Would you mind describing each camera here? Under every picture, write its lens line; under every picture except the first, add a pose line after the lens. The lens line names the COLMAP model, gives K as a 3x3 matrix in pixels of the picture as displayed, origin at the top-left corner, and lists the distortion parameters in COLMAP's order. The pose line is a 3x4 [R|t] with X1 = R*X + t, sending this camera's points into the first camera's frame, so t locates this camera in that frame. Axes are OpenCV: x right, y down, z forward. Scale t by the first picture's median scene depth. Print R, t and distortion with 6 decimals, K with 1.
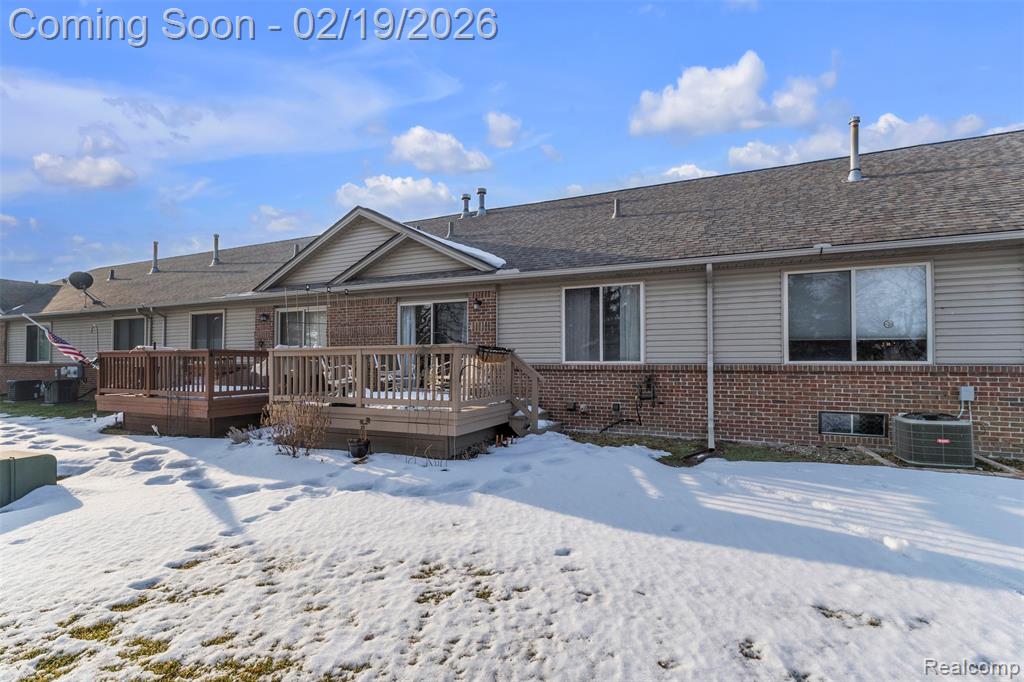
lens RADIAL K [[439.0, 0, 507.4], [0, 439.0, 357.4], [0, 0, 1]] dist [0.003630, 0.000225]
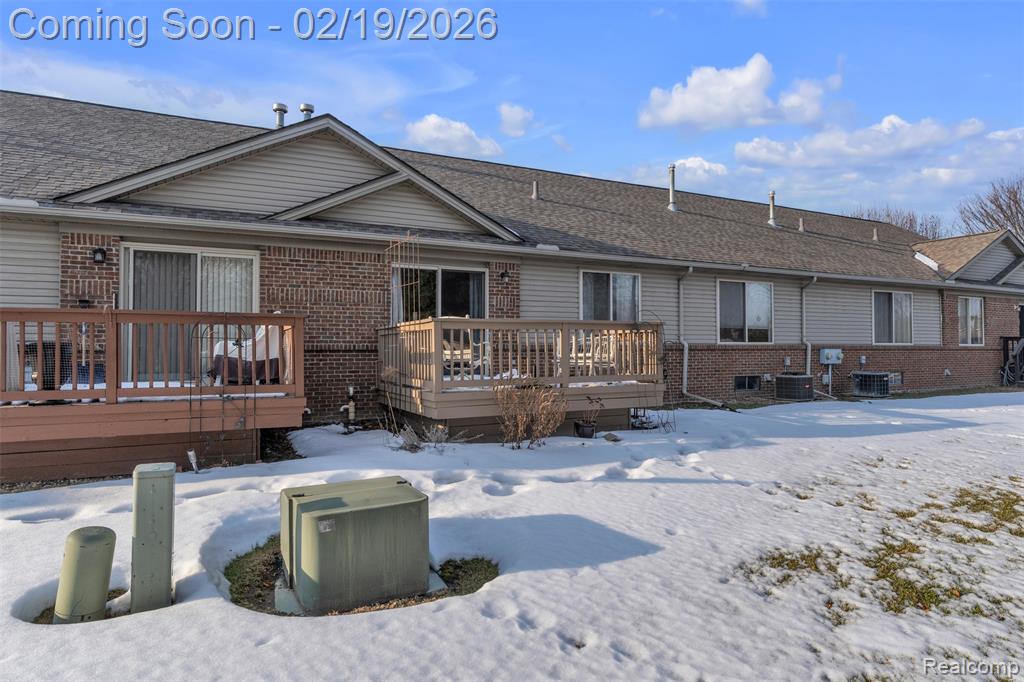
lens RADIAL K [[583.4, 0, 512.0], [0, 583.4, 341.0], [0, 0, 1]] dist [-0.003663, -0.000943]
pose [[0.659448, 0.011895, 0.751656, -1.157831], [-0.003455, 0.999912, -0.012792, 0.029838], [-0.751742, 0.005839, 0.659432, 0.254054]]
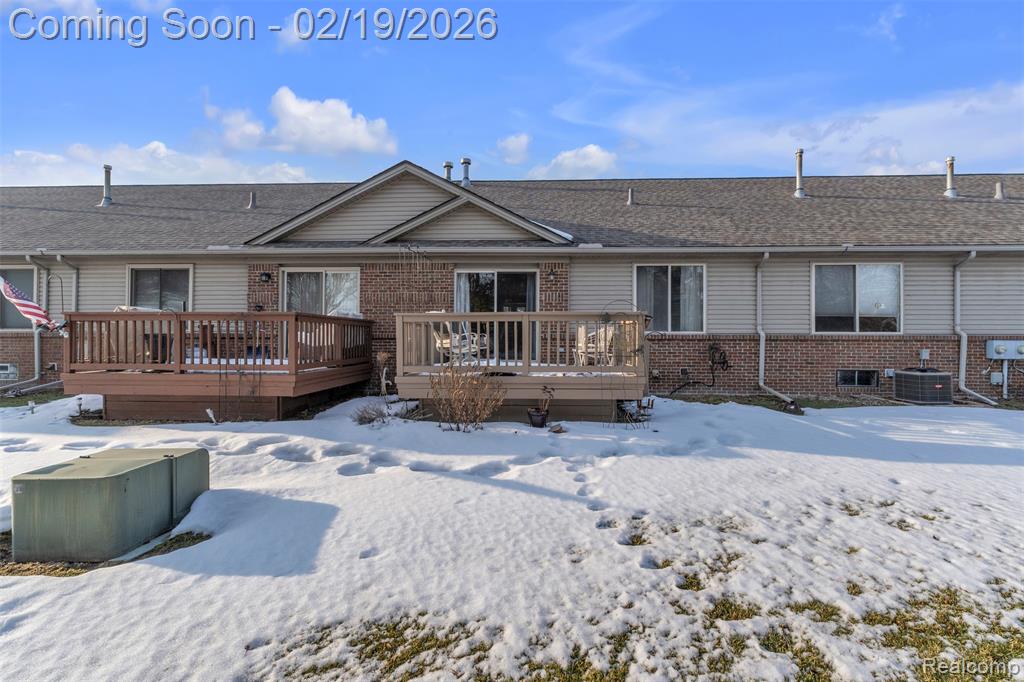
lens RADIAL K [[425.8, 0, 515.8], [0, 425.8, 335.9], [0, 0, 1]] dist [0.003383, 0.000113]
pose [[0.937717, 0.005009, 0.347364, -0.599106], [-0.007494, 0.999955, 0.005811, 0.018696], [-0.347319, -0.008052, 0.937713, 0.120091]]
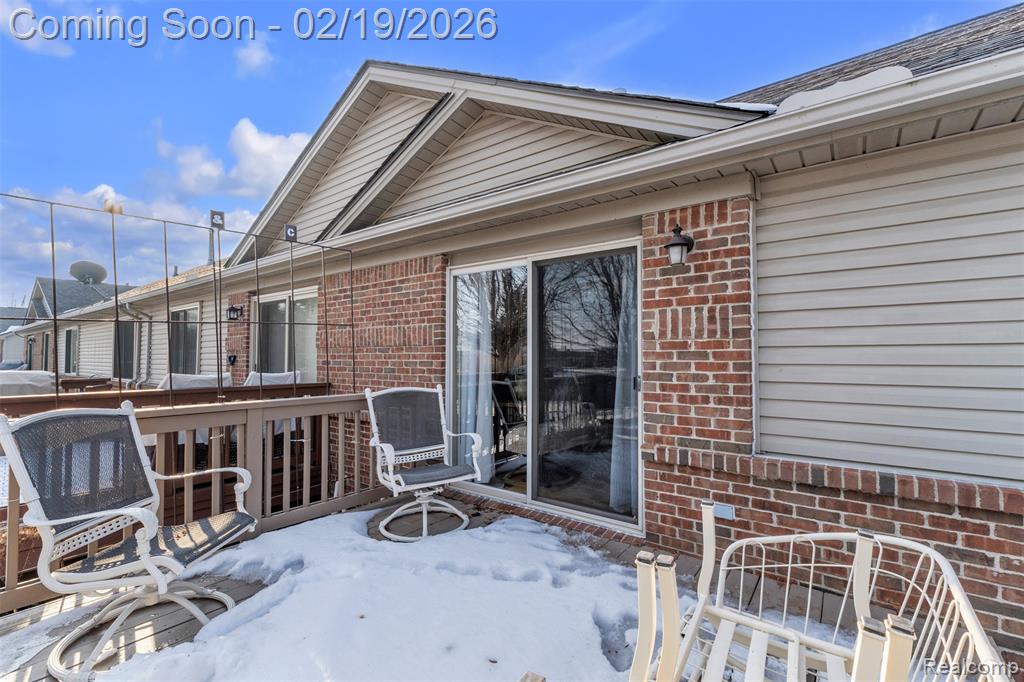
lens RADIAL K [[425.8, 0, 515.8], [0, 425.8, 335.9], [0, 0, 1]] dist [0.003383, 0.000113]
pose [[0.975970, -0.009071, -0.217715, -0.139451], [0.000188, 0.999168, -0.040784, -0.061743], [0.217903, 0.039763, 0.975160, 0.855378]]
